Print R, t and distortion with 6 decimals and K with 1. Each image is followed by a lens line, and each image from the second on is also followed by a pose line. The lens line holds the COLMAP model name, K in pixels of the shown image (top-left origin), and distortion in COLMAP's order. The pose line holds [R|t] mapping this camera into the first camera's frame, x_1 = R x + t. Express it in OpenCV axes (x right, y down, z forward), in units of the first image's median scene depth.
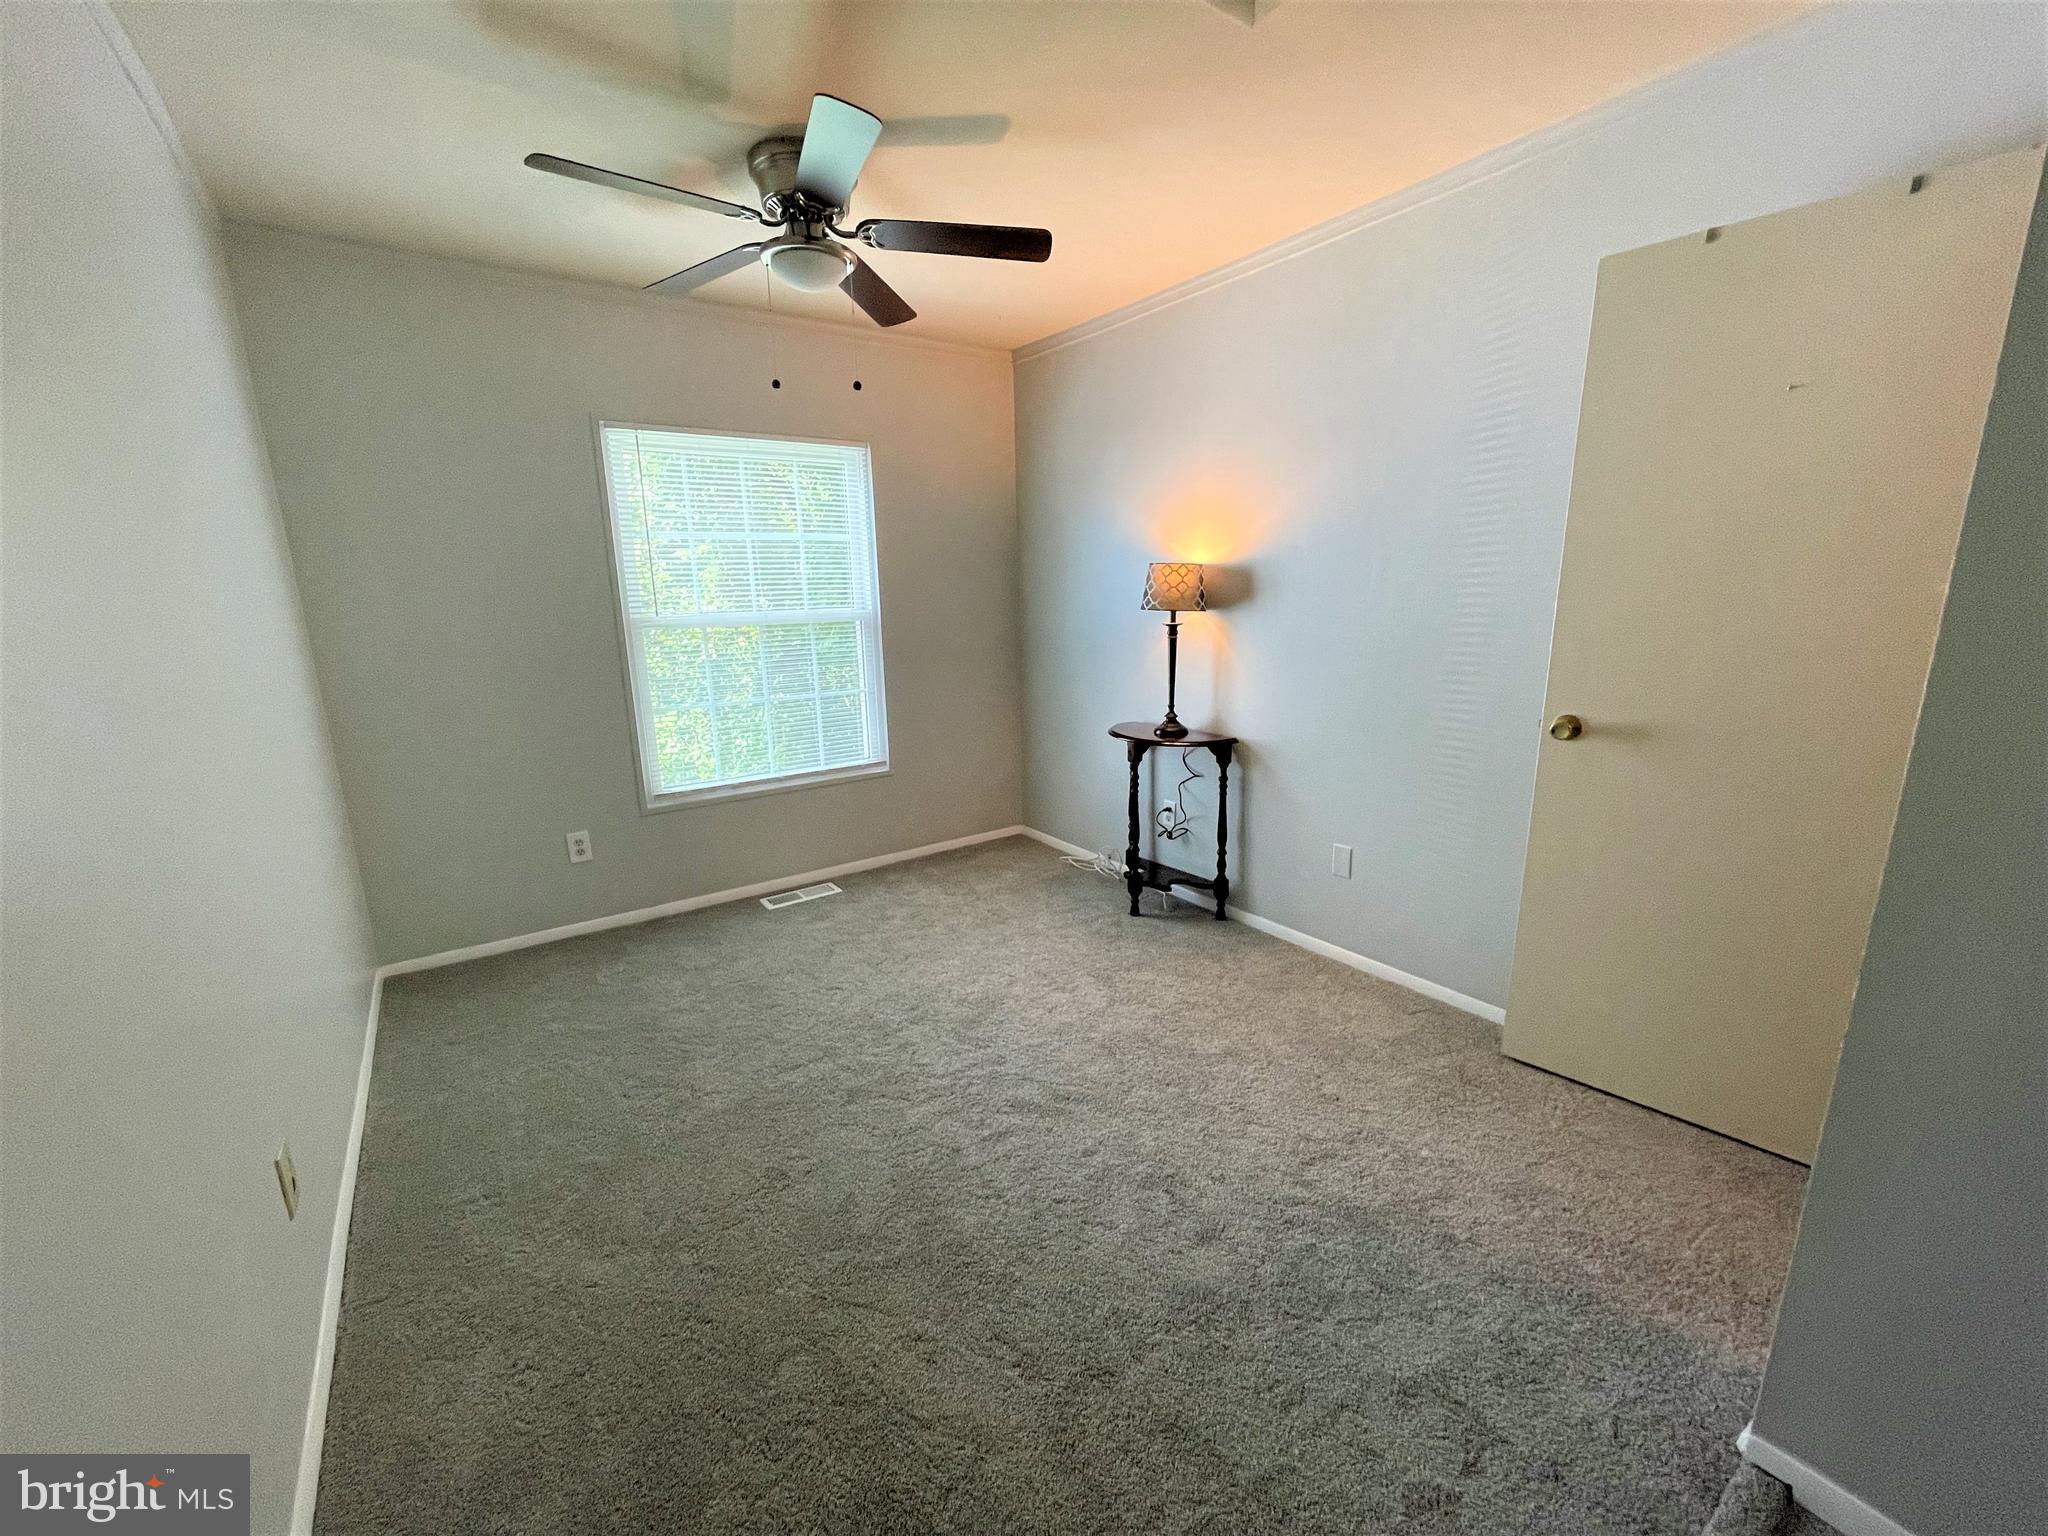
lens RADIAL K [[821.3, 0, 1018.4], [0, 821.3, 772.7], [0, 0, 1]] dist [-0.001773, -0.000622]
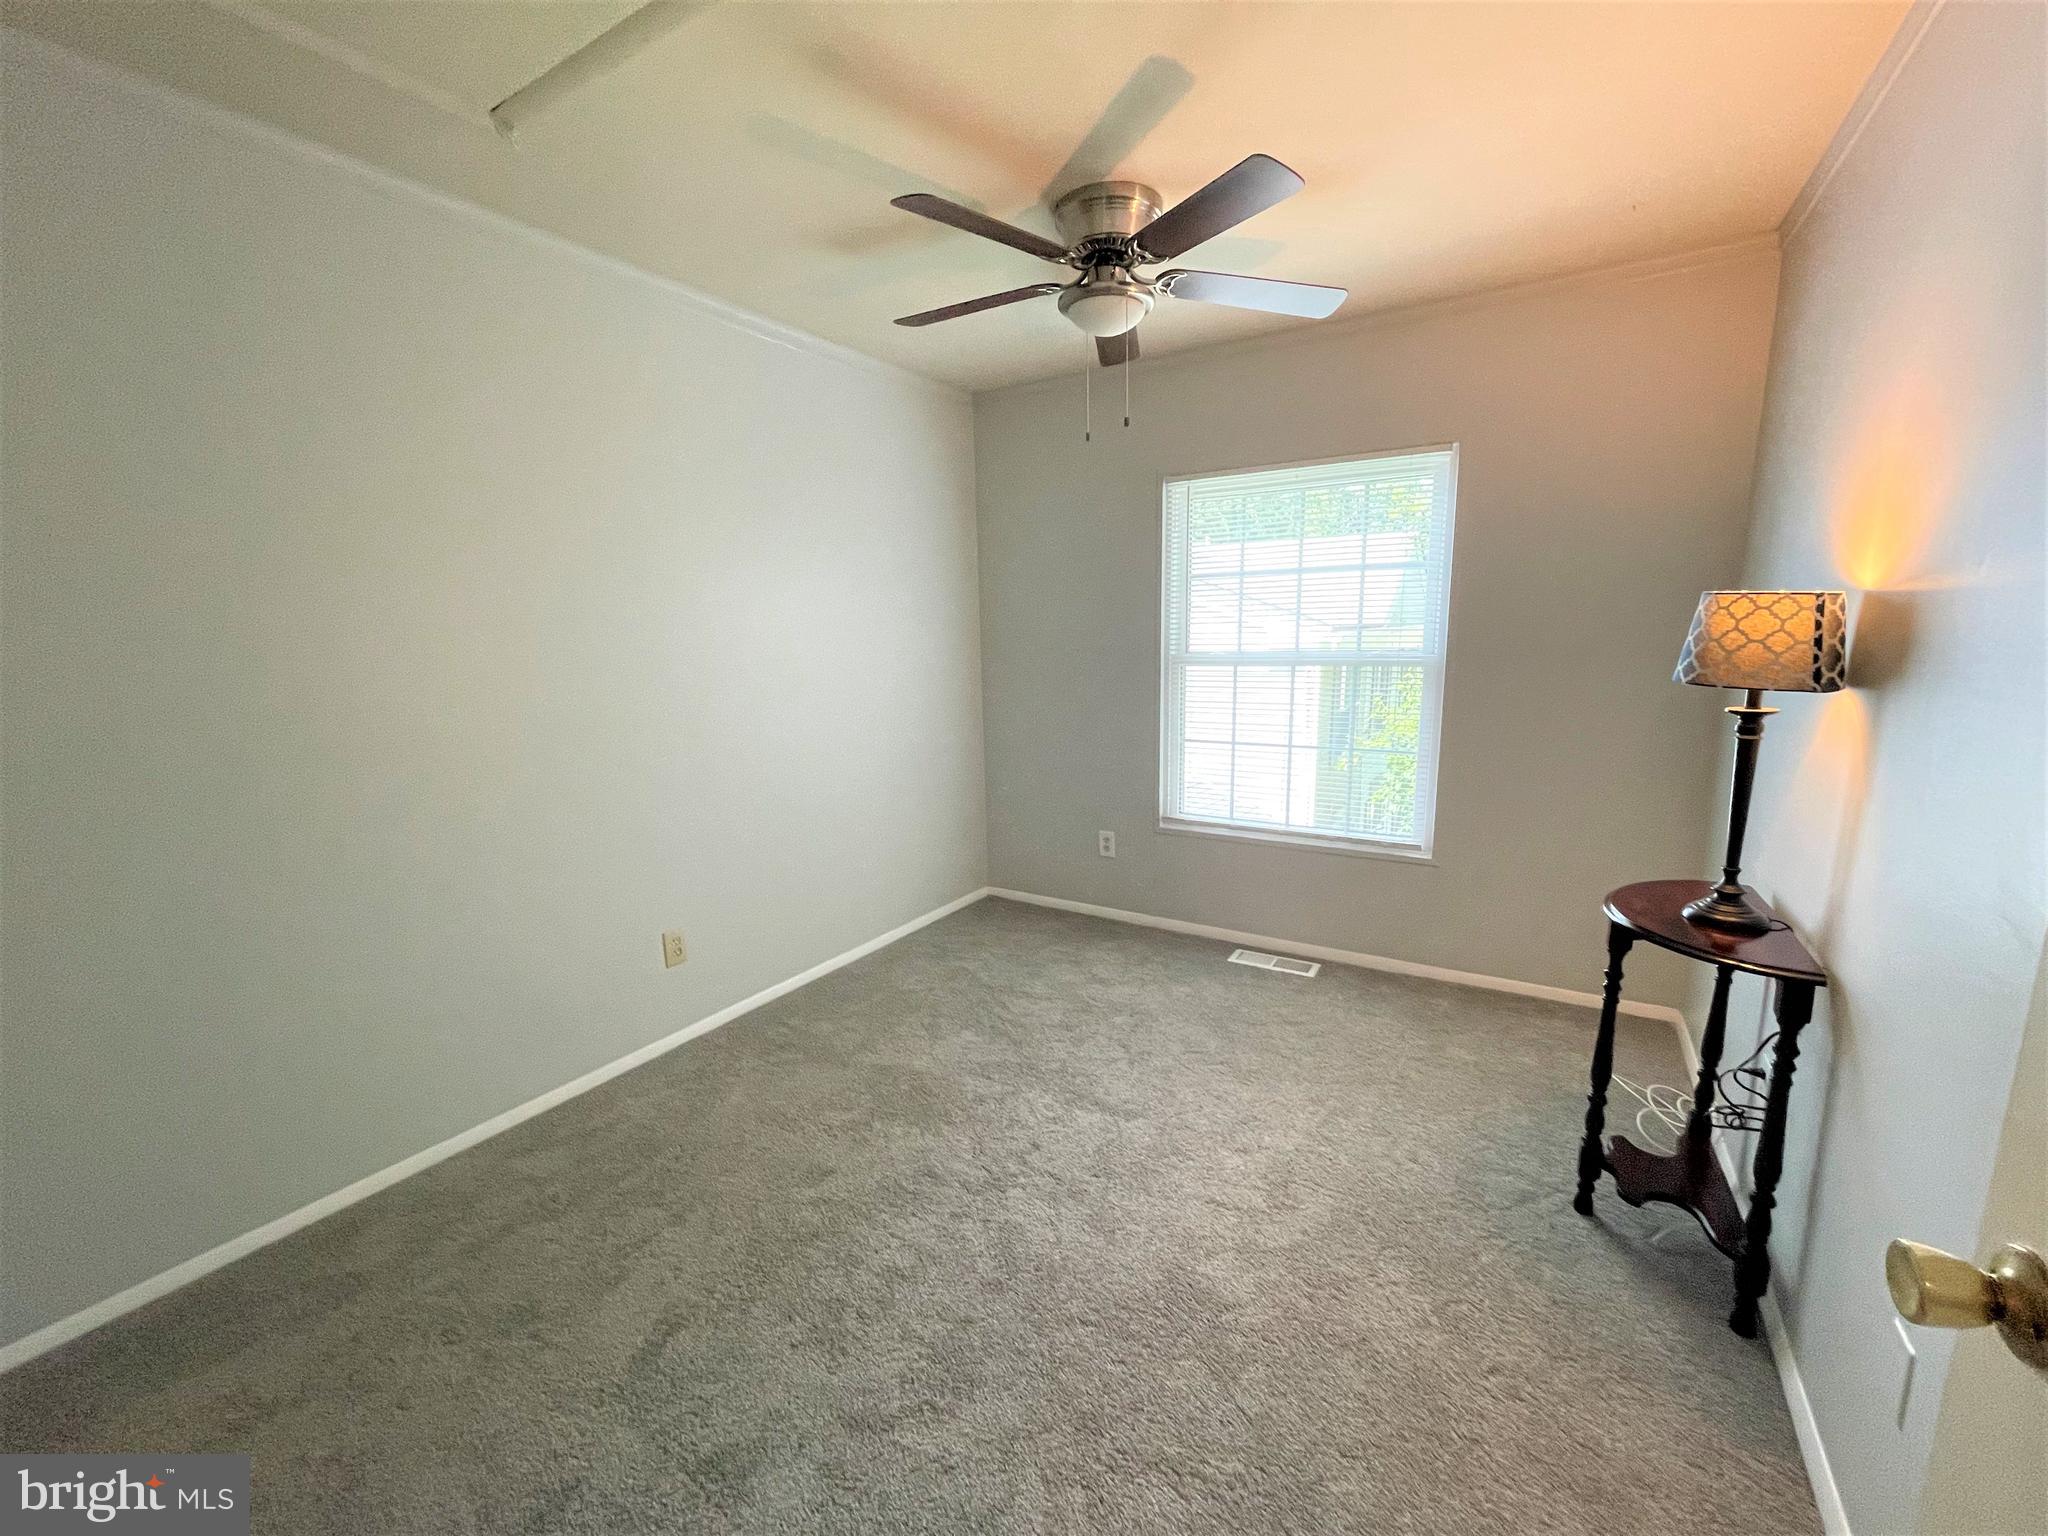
lens RADIAL K [[821.3, 0, 1018.4], [0, 821.3, 772.7], [0, 0, 1]] dist [-0.001773, -0.000622]
pose [[0.393283, 0.175668, -0.902480, 0.458387], [-0.196962, 0.974887, 0.103930, -0.106044], [0.898073, 0.136880, 0.418006, 0.381377]]
